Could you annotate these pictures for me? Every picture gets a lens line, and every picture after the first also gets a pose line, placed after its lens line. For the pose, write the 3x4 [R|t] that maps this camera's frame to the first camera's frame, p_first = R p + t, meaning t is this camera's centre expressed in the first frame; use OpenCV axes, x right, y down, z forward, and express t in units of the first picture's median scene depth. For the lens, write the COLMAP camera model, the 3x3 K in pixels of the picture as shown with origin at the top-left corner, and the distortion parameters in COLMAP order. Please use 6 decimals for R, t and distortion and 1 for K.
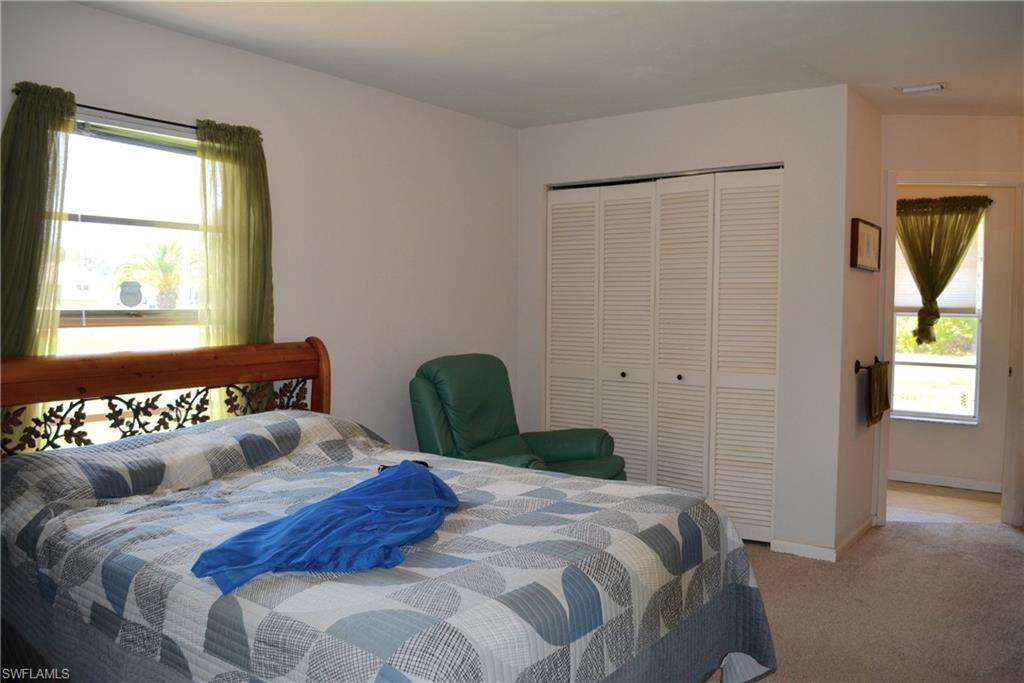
lens RADIAL K [[817.1, 0, 512.0], [0, 817.1, 341.5], [0, 0, 1]] dist [-0.080944, 0.011517]
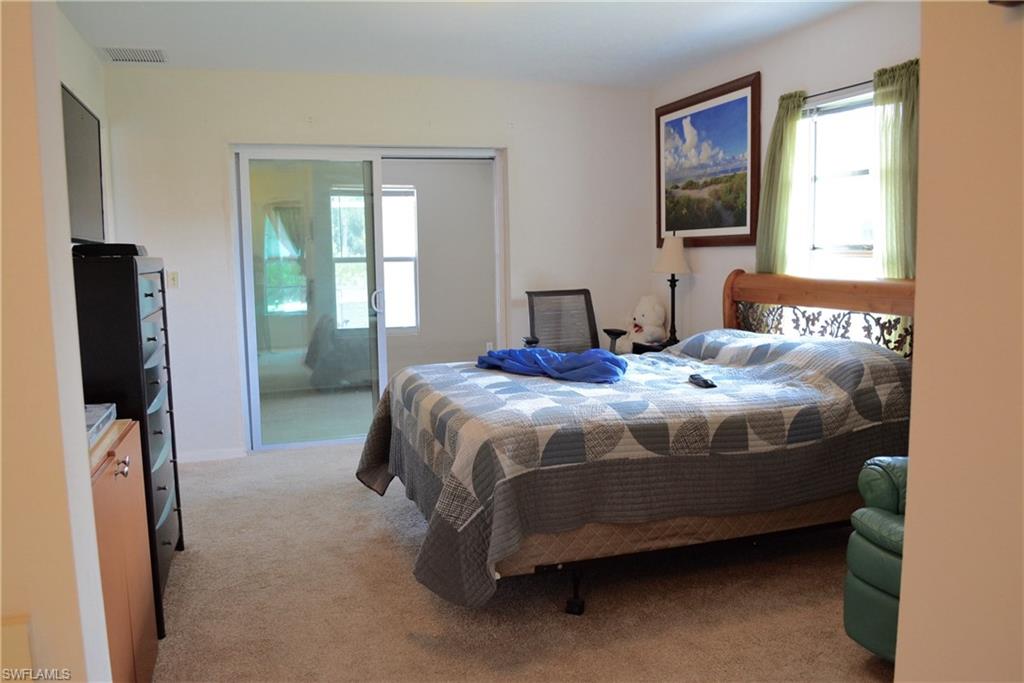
lens RADIAL K [[817.1, 0, 512.0], [0, 817.1, 341.5], [0, 0, 1]] dist [-0.080944, 0.011517]
pose [[-0.577359, 0.108653, -0.809229, 0.859869], [-0.013520, 0.989698, 0.142530, -0.060300], [0.816378, 0.093232, -0.569942, 1.301749]]
